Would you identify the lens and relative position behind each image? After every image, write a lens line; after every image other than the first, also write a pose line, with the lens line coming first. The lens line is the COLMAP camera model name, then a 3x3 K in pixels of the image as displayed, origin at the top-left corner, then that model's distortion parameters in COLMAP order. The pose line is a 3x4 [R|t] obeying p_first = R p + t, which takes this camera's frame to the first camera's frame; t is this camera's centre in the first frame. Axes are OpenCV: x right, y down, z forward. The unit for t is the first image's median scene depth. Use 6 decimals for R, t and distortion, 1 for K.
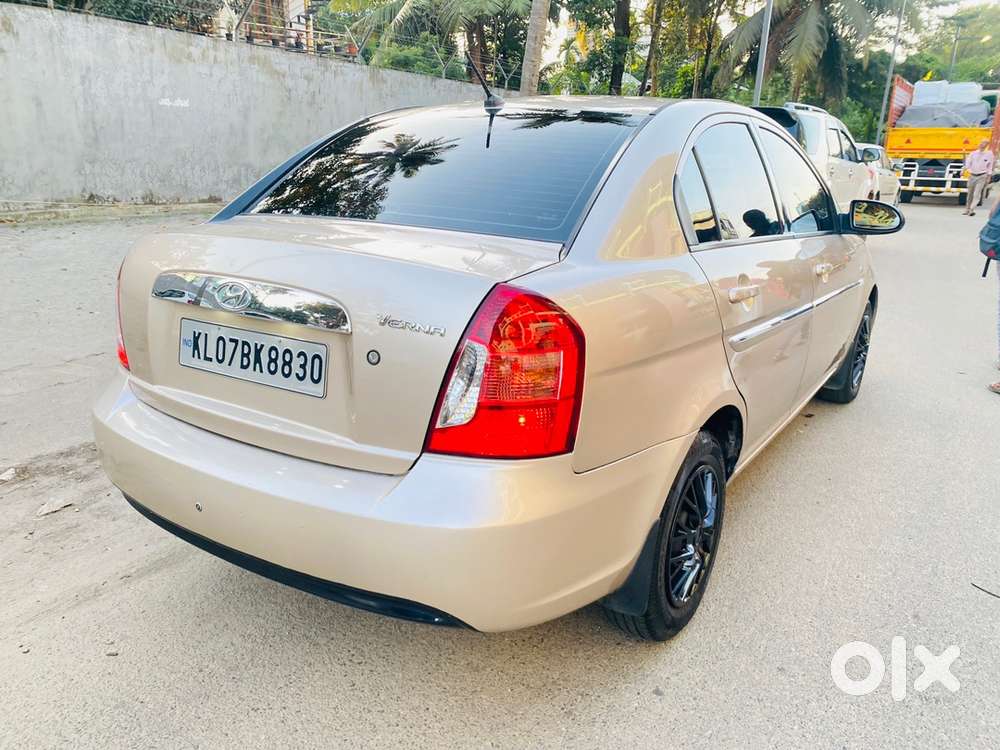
lens RADIAL K [[730.5, 0, 500.0], [0, 730.5, 375.0], [0, 0, 1]] dist [0.033844, -0.006599]
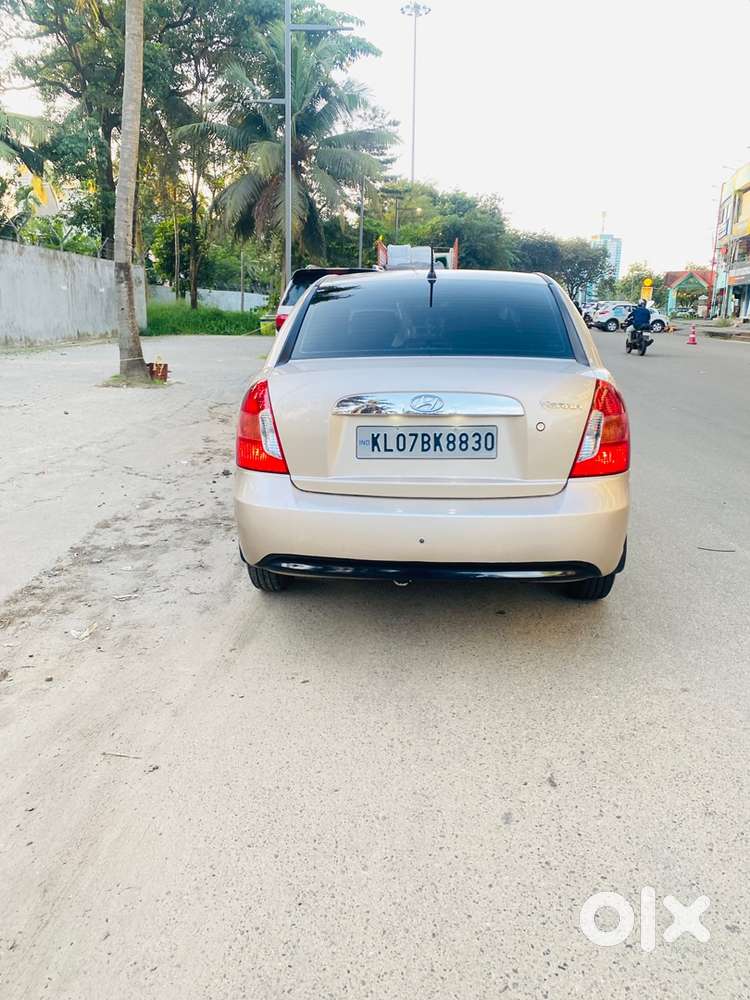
lens RADIAL K [[730.5, 0, 340.2], [0, 730.5, 501.1], [0, 0, 1]] dist [0.033844, -0.006599]
pose [[0.901675, -0.131843, 0.411826, -1.193225], [0.146144, 0.989258, -0.003273, 0.076358], [-0.406971, 0.063137, 0.911257, -0.334870]]
